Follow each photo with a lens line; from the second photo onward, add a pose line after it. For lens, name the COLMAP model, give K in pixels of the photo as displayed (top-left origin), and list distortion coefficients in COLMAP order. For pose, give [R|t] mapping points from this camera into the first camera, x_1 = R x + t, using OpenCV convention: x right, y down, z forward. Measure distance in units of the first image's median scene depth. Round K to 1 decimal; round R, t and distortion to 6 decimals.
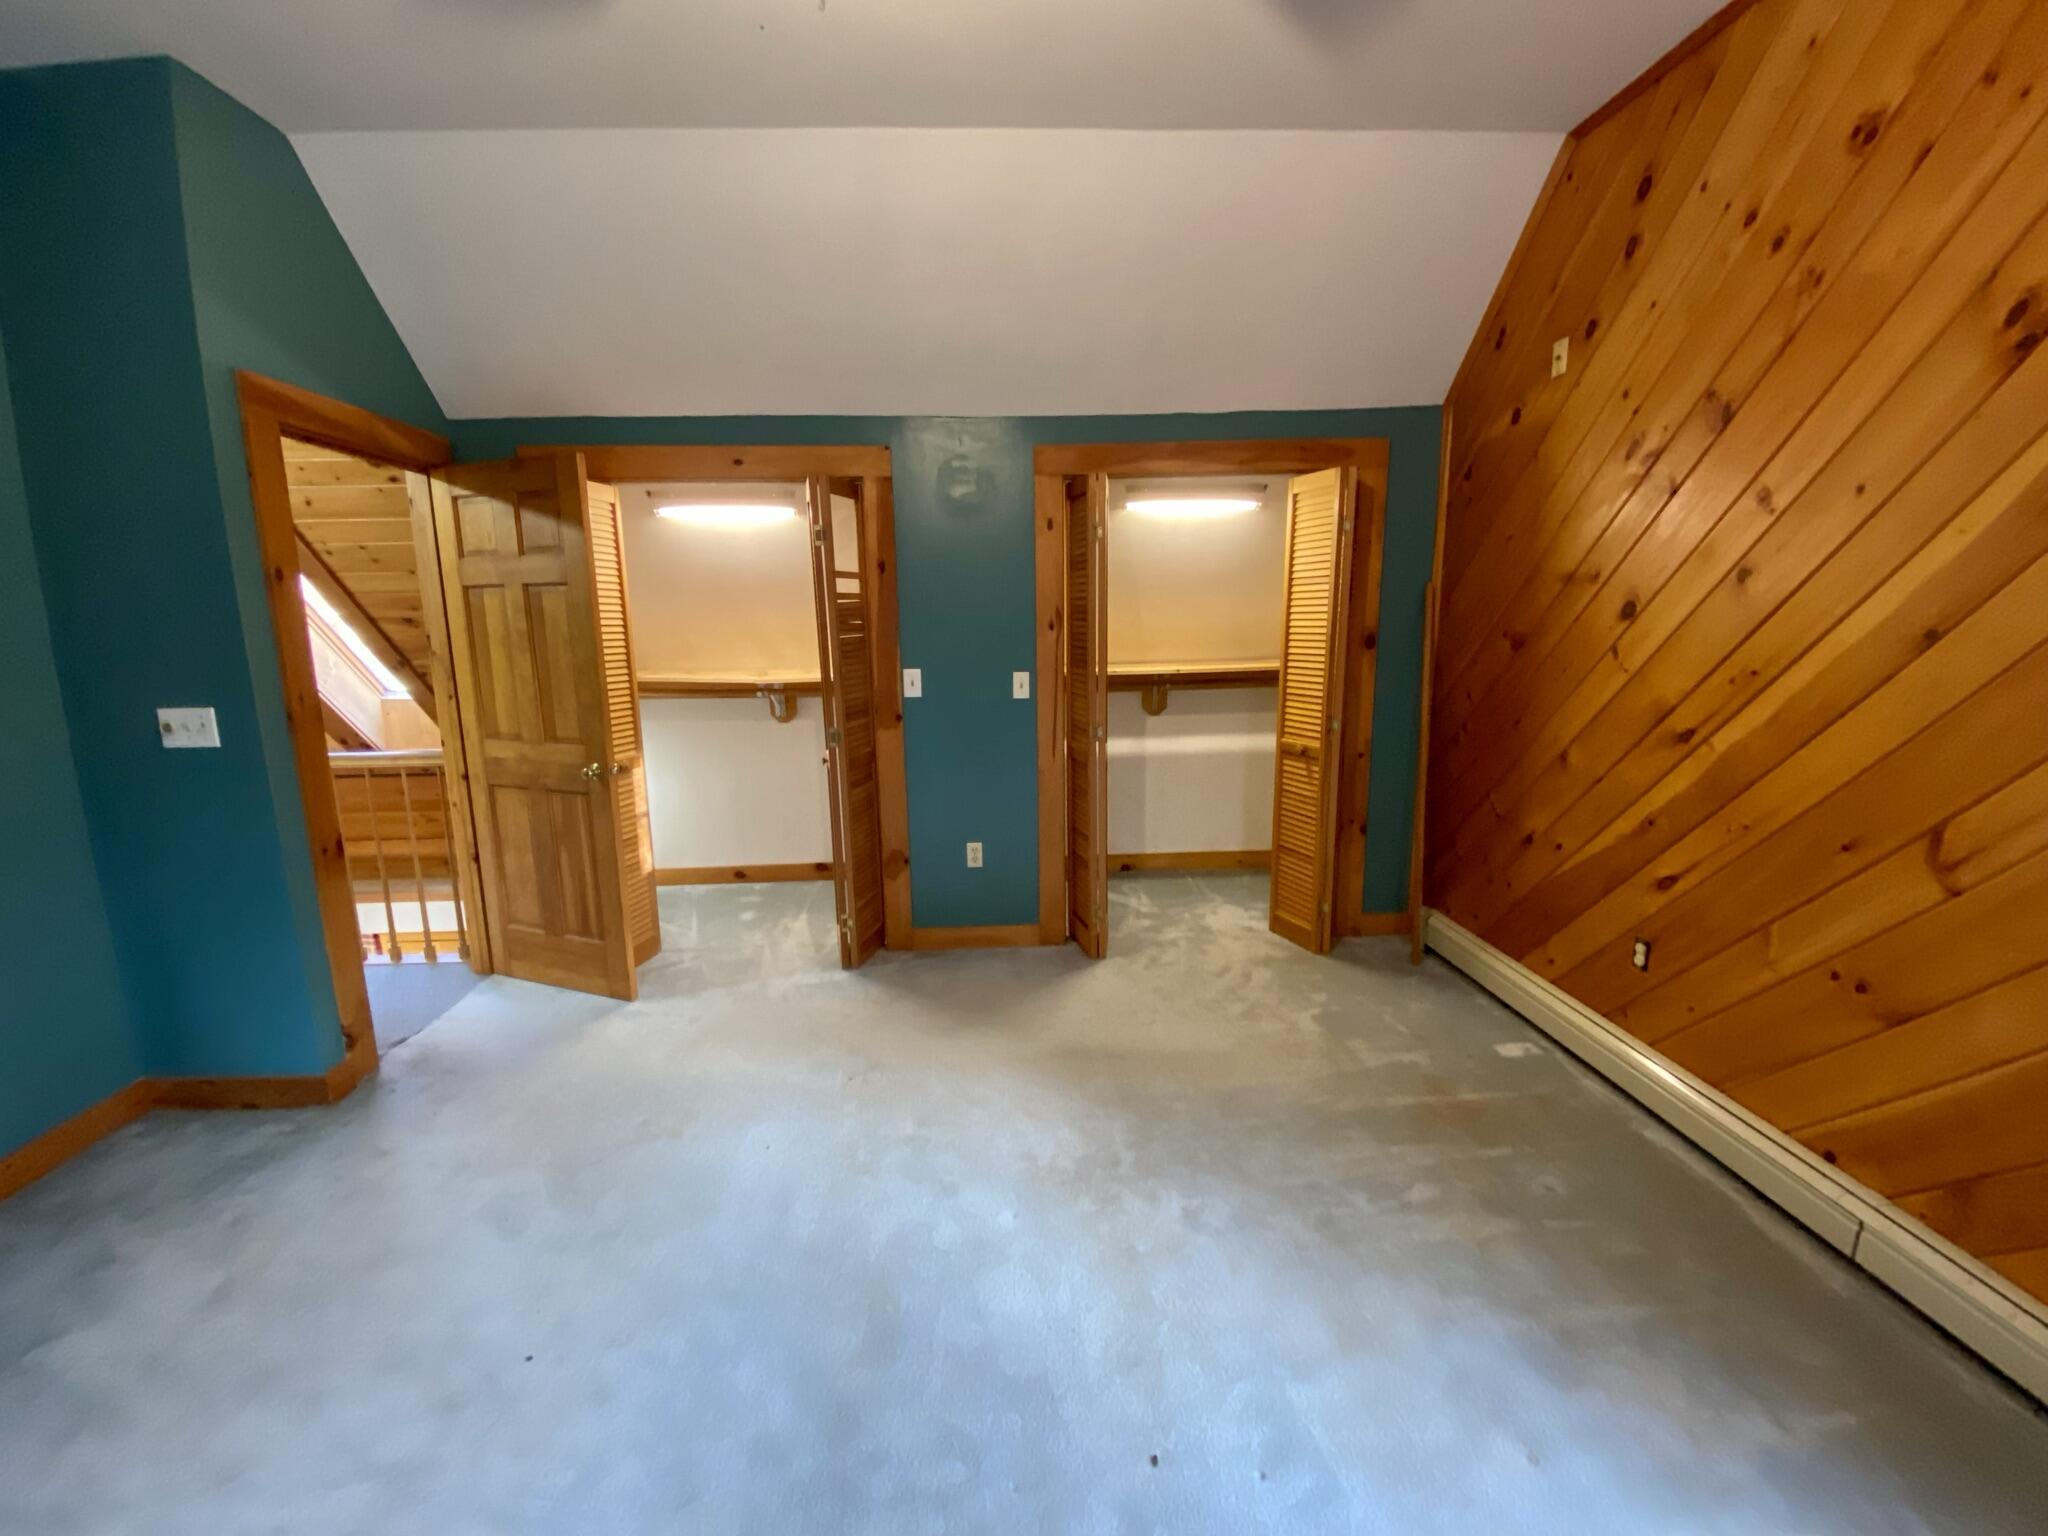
lens RADIAL K [[819.6, 0, 1024.5], [0, 819.6, 739.6], [0, 0, 1]] dist [0.032384, -0.024541]
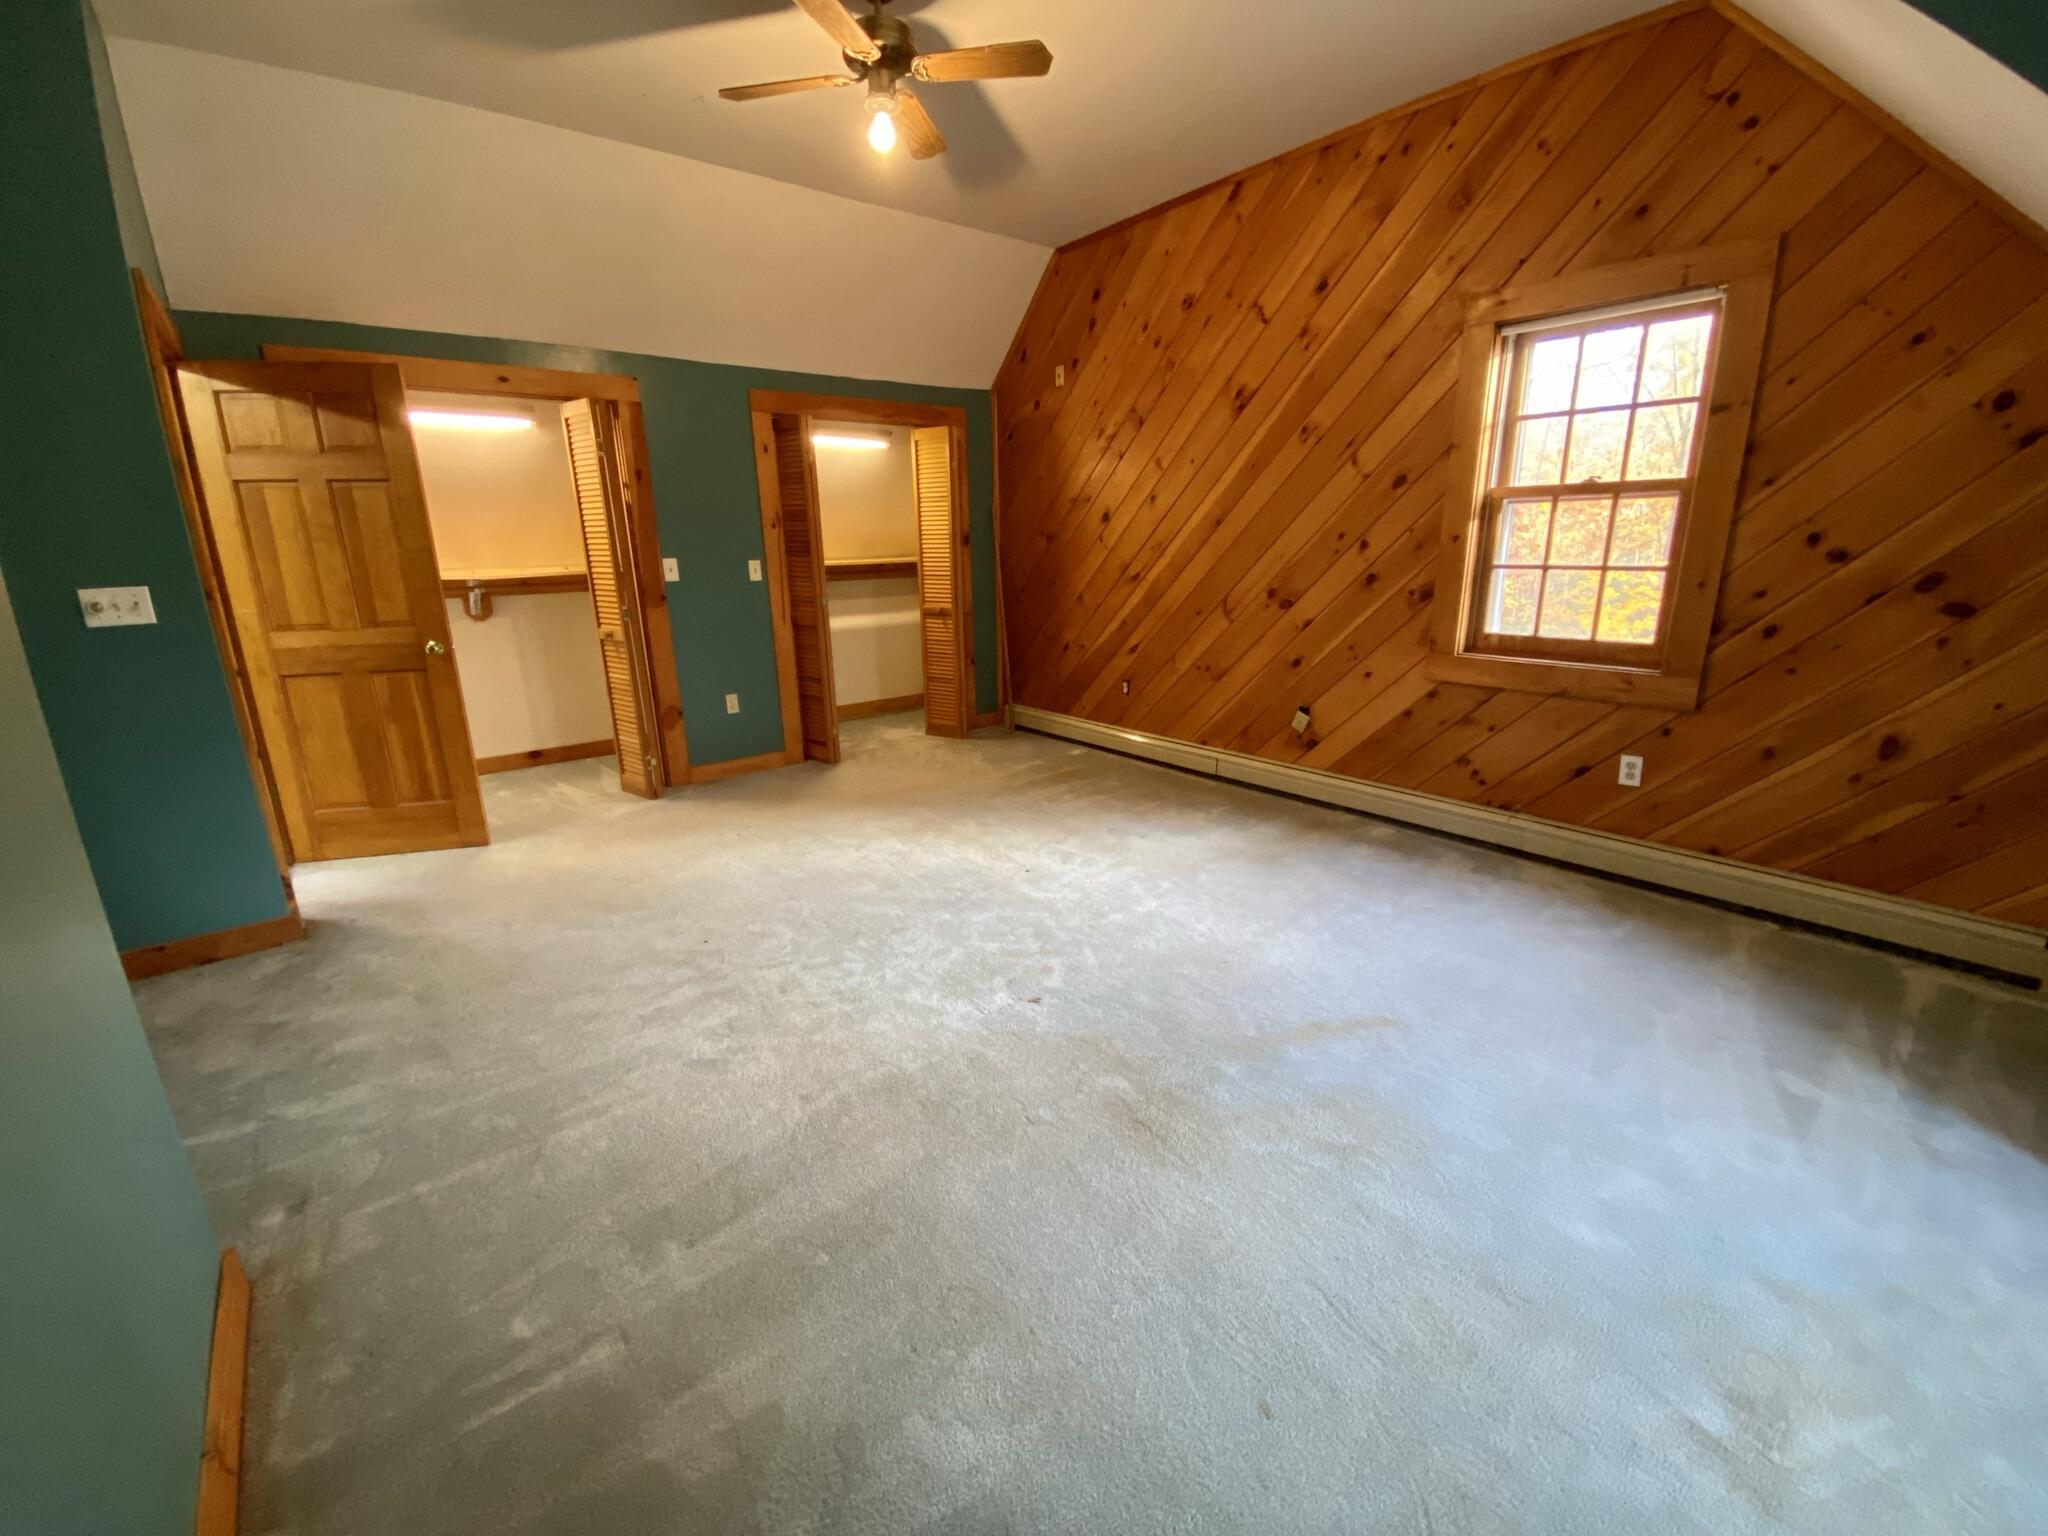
lens RADIAL K [[819.6, 0, 1024.5], [0, 819.6, 739.6], [0, 0, 1]] dist [0.032384, -0.024541]
pose [[0.802046, -0.142834, 0.579932, -0.562359], [0.096847, 0.989235, 0.109703, 0.119098], [-0.589358, -0.031822, 0.807245, -0.428184]]
